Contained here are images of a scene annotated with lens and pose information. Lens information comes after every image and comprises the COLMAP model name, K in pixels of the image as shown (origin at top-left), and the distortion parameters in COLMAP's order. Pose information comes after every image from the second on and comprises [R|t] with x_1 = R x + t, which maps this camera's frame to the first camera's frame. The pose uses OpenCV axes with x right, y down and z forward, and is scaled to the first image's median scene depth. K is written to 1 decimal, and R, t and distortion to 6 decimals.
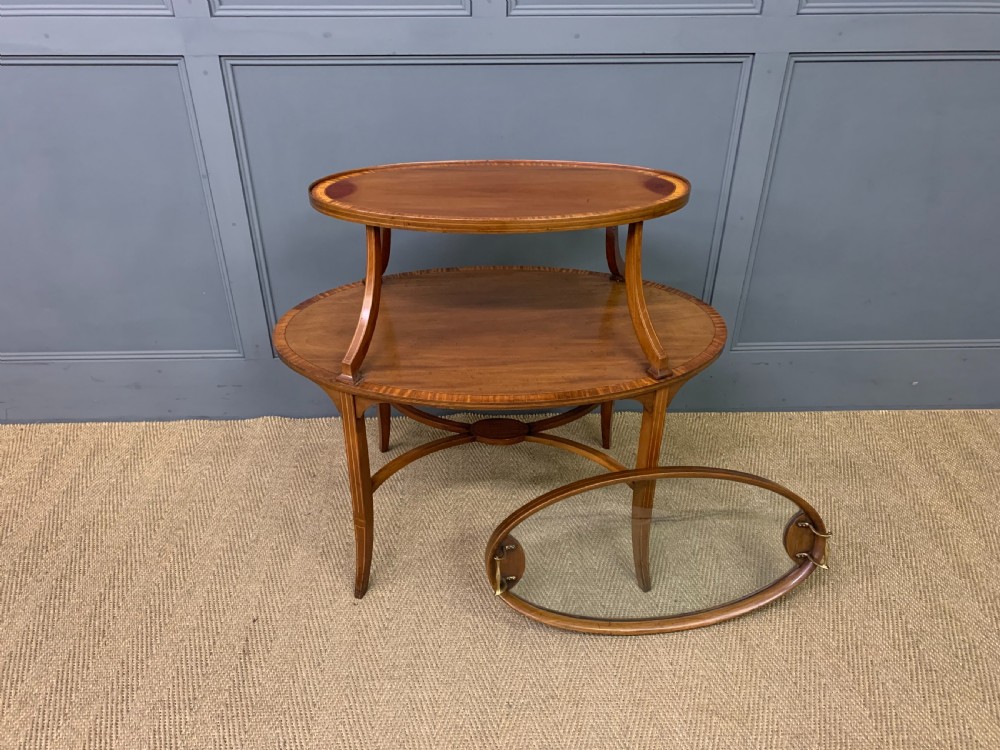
lens RADIAL K [[773.8, 0, 491.8], [0, 773.8, 359.0], [0, 0, 1]] dist [0.005247, 0.004491]
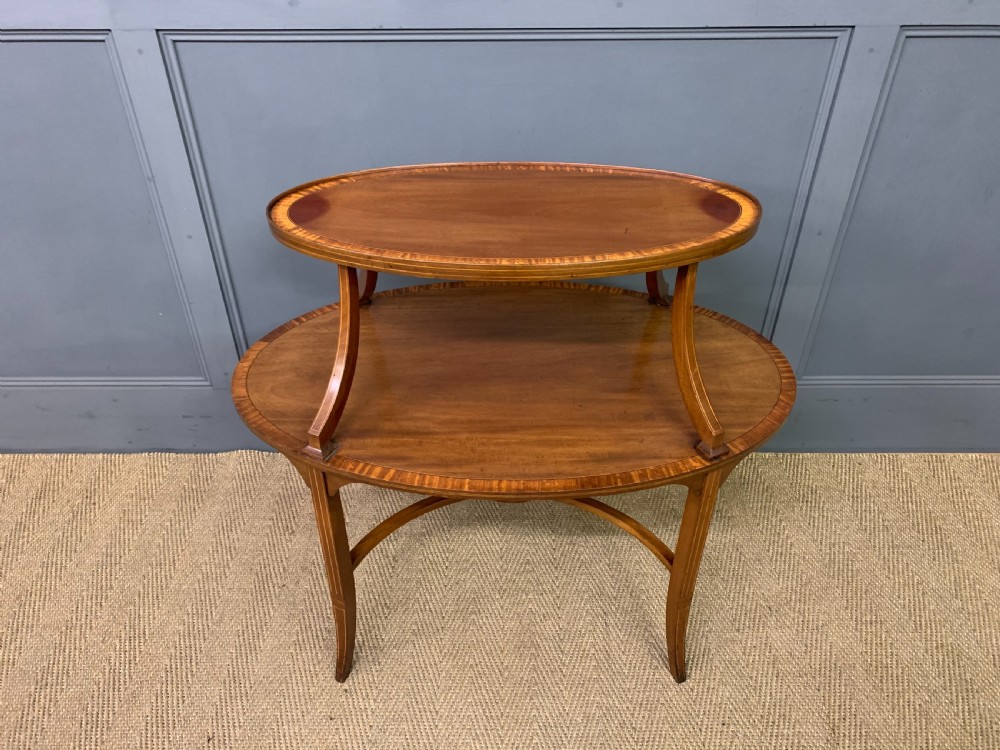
lens RADIAL K [[773.8, 0, 488.8], [0, 773.8, 357.8], [0, 0, 1]] dist [0.005247, 0.004491]
pose [[0.999436, 0.014014, -0.030506, 0.010089], [-0.011403, 0.996388, 0.084146, -0.133145], [0.031575, -0.083751, 0.995986, 0.209172]]
